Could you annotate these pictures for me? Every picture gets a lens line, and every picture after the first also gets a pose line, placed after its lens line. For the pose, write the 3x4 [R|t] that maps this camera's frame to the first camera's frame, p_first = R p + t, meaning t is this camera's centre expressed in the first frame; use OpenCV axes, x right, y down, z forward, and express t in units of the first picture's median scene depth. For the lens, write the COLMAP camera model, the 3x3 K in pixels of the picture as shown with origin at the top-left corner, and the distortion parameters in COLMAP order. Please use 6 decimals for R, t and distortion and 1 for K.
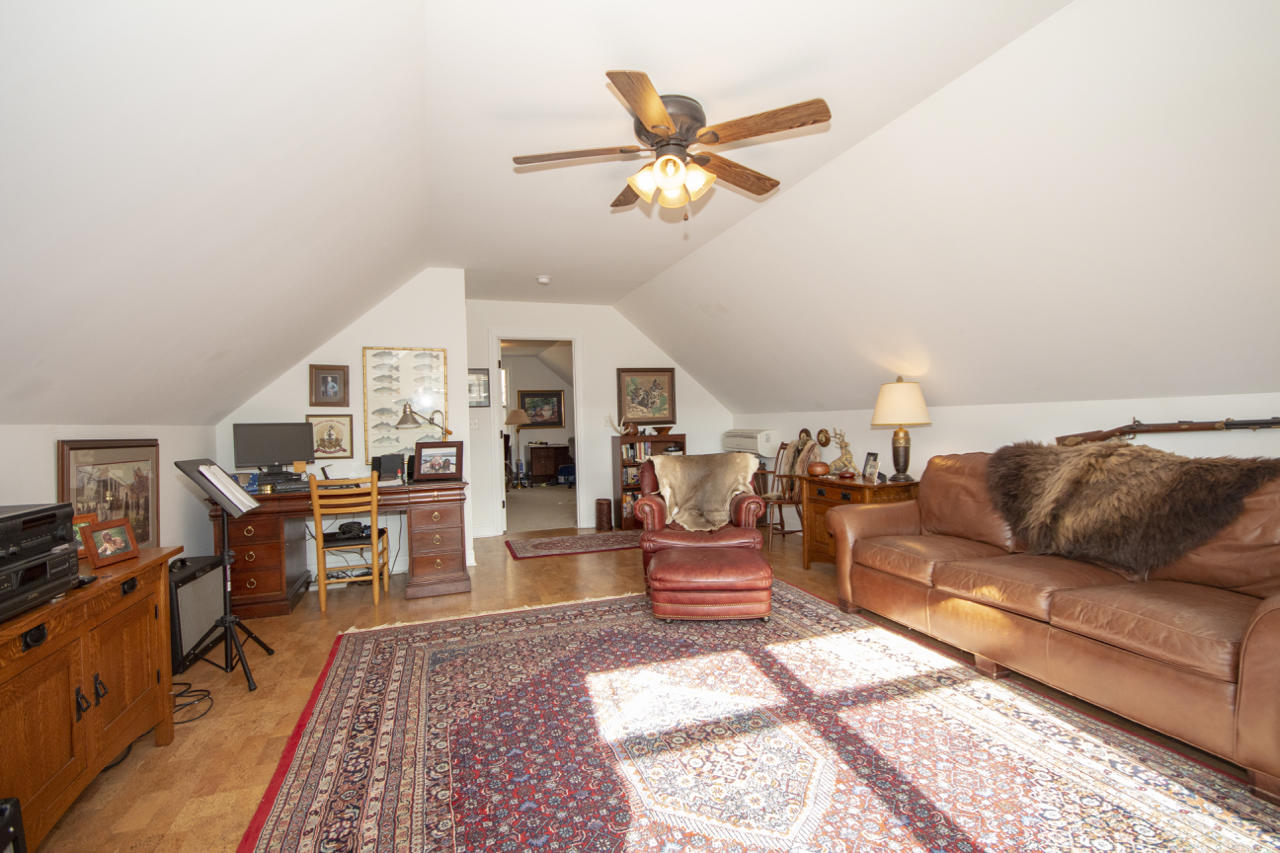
lens RADIAL K [[592.2, 0, 640.3], [0, 592.2, 424.1], [0, 0, 1]] dist [0.001470, 0.001093]
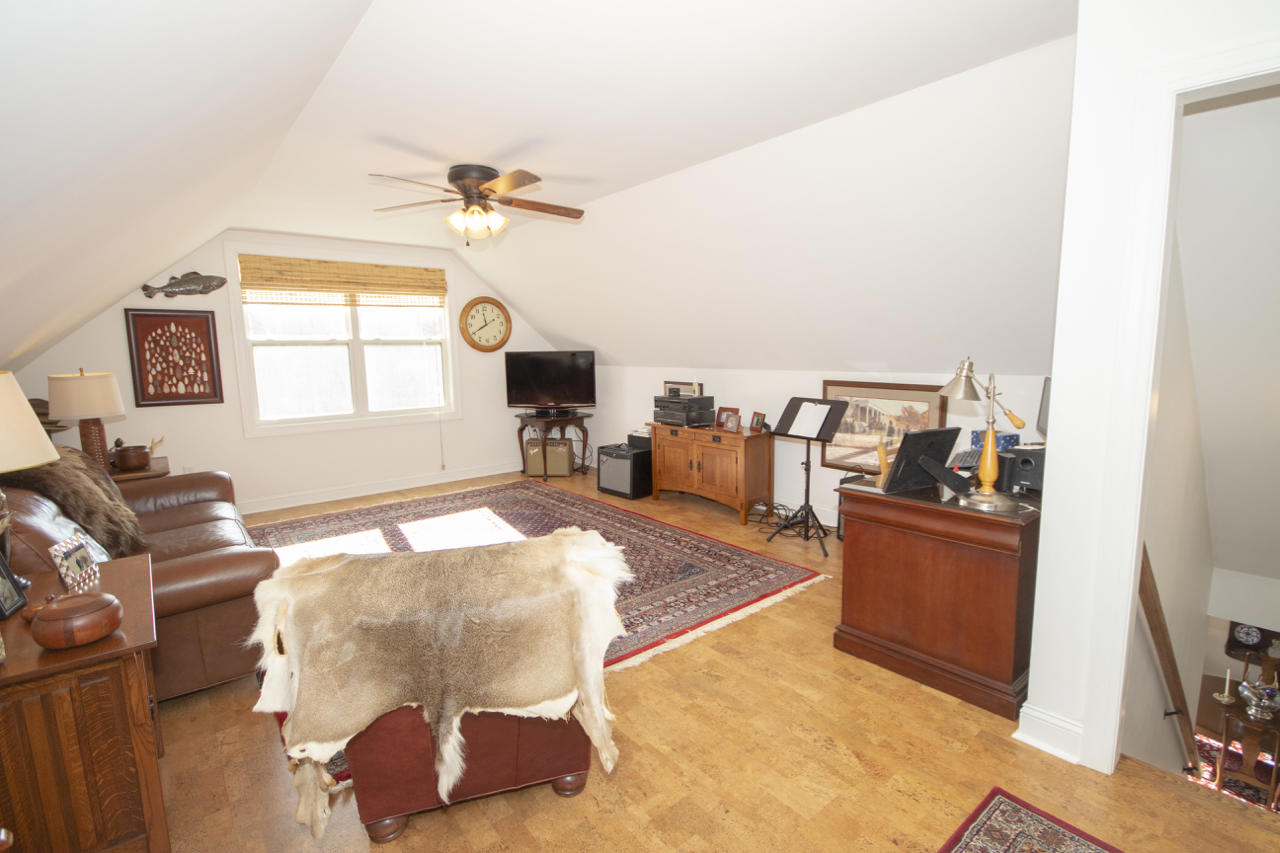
lens RADIAL K [[592.2, 0, 639.6], [0, 592.2, 427.9], [0, 0, 1]] dist [0.001470, 0.001093]
pose [[-0.939636, 0.080137, -0.332660, 0.173644], [0.034495, 0.989421, 0.140914, -0.088111], [0.340434, 0.120933, -0.932459, 2.190277]]
